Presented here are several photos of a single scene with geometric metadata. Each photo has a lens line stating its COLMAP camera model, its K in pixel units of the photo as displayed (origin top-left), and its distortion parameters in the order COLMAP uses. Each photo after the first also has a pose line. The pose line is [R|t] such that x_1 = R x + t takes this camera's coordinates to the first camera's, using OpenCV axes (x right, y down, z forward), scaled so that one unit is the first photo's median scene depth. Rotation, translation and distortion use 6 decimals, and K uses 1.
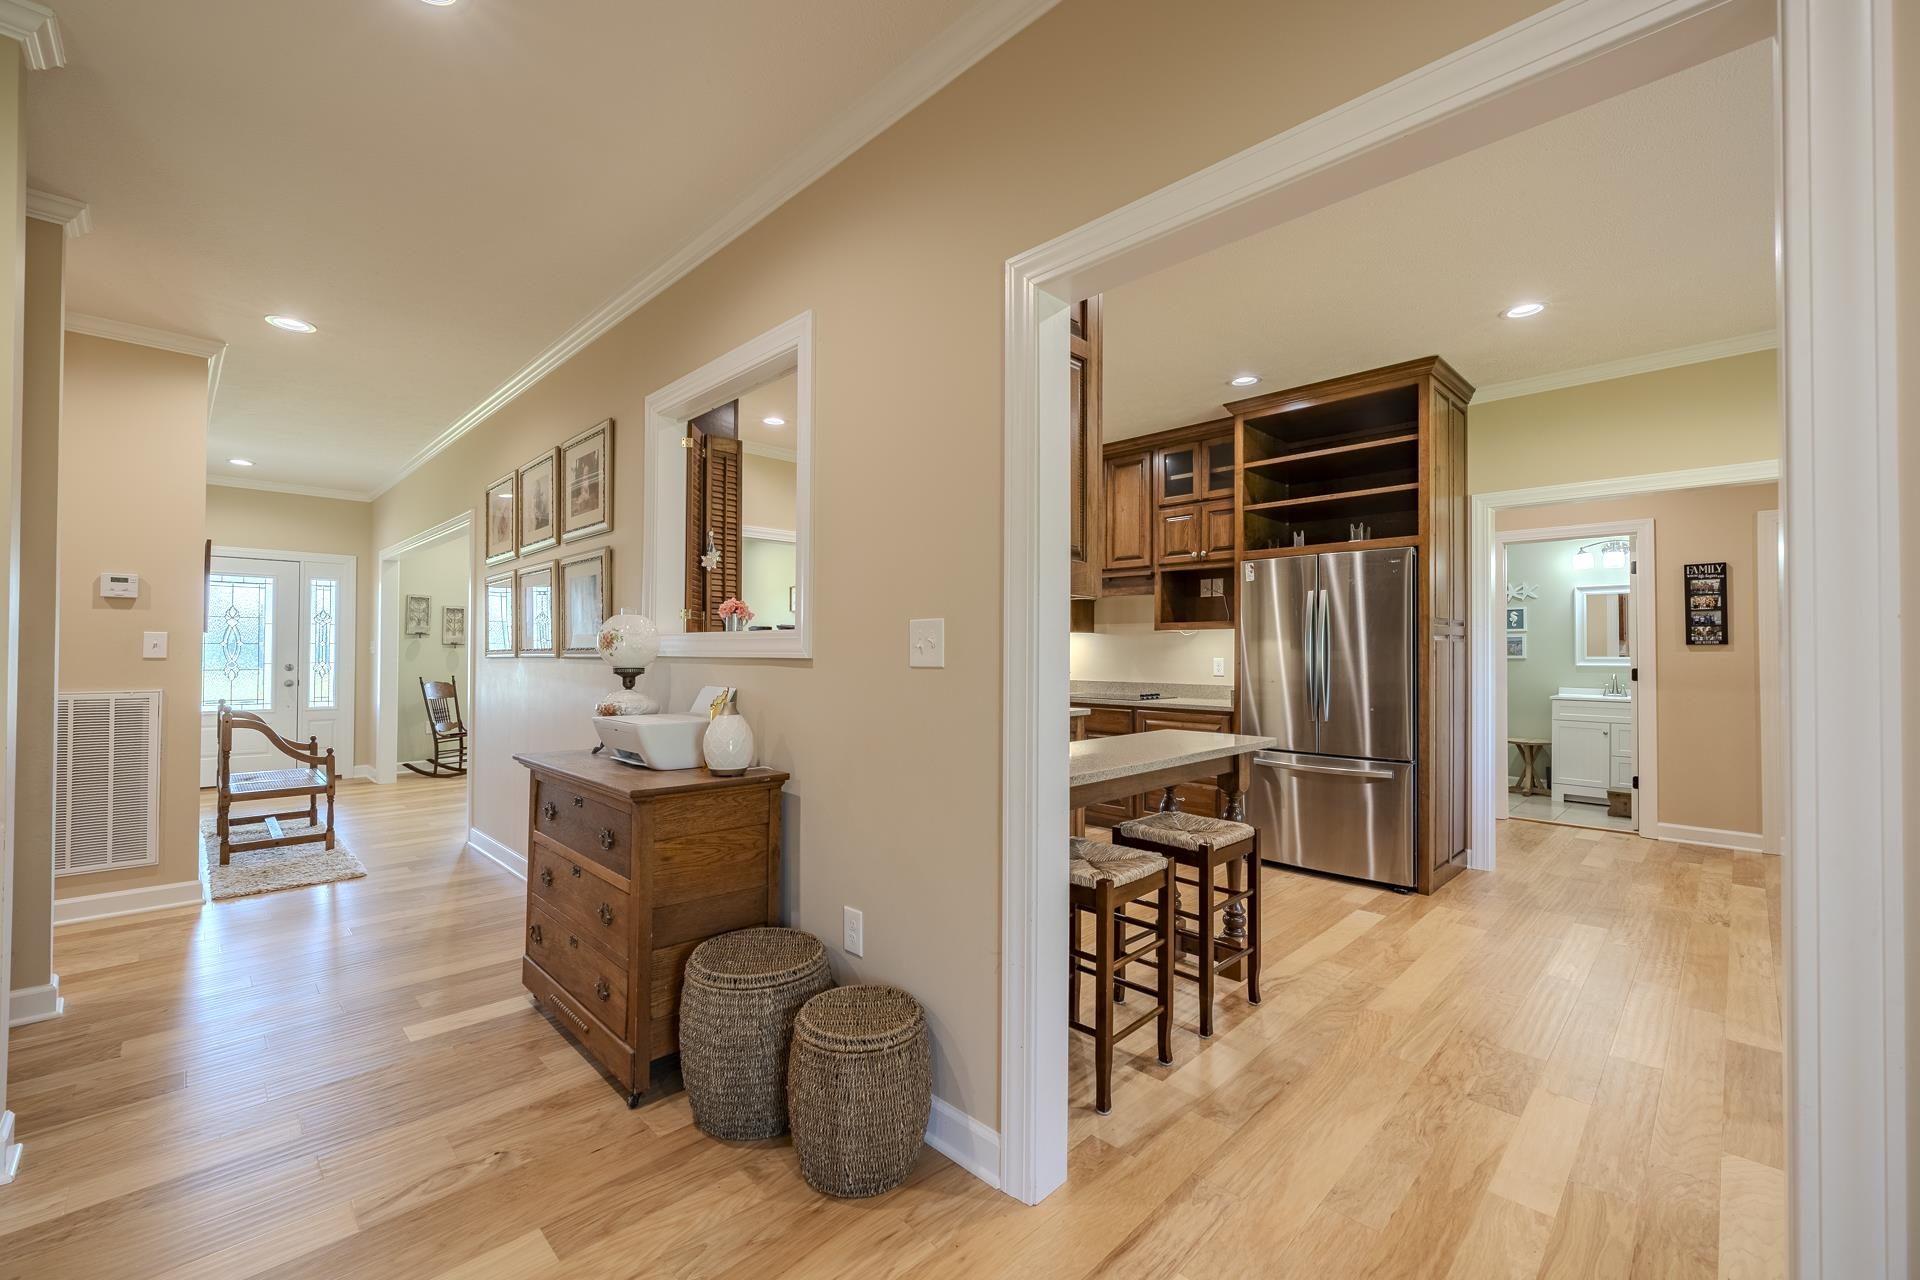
lens RADIAL K [[781.9, 0, 965.7], [0, 781.9, 642.6], [0, 0, 1]] dist [-0.002345, -0.000593]
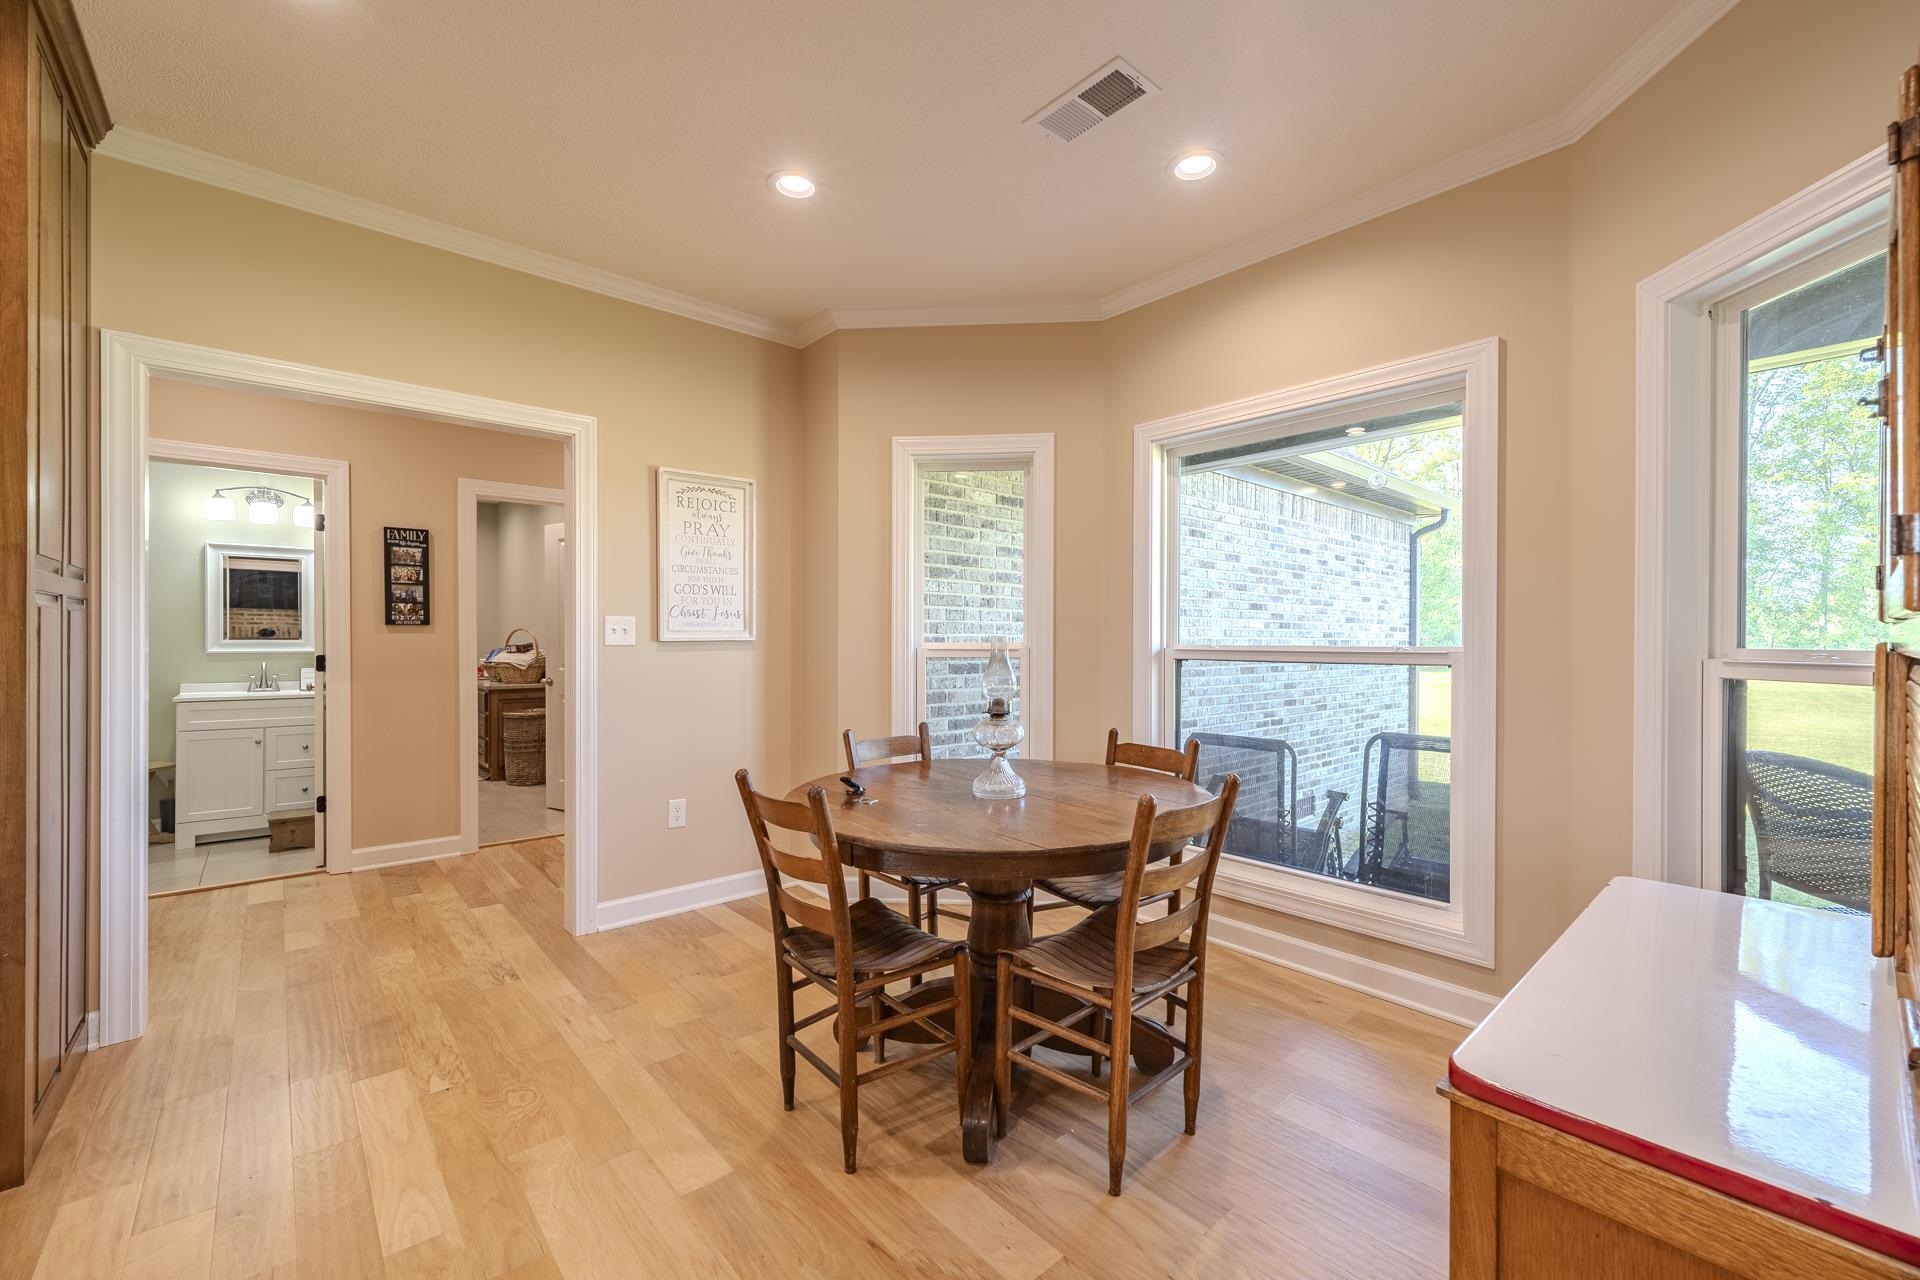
lens RADIAL K [[781.9, 0, 960.8], [0, 781.9, 644.5], [0, 0, 1]] dist [-0.002345, -0.000593]
pose [[0.071406, -0.009054, 0.997406, 0.149962], [-0.014387, 0.999845, 0.010106, 0.006365], [-0.997344, -0.015071, 0.071265, 0.340487]]
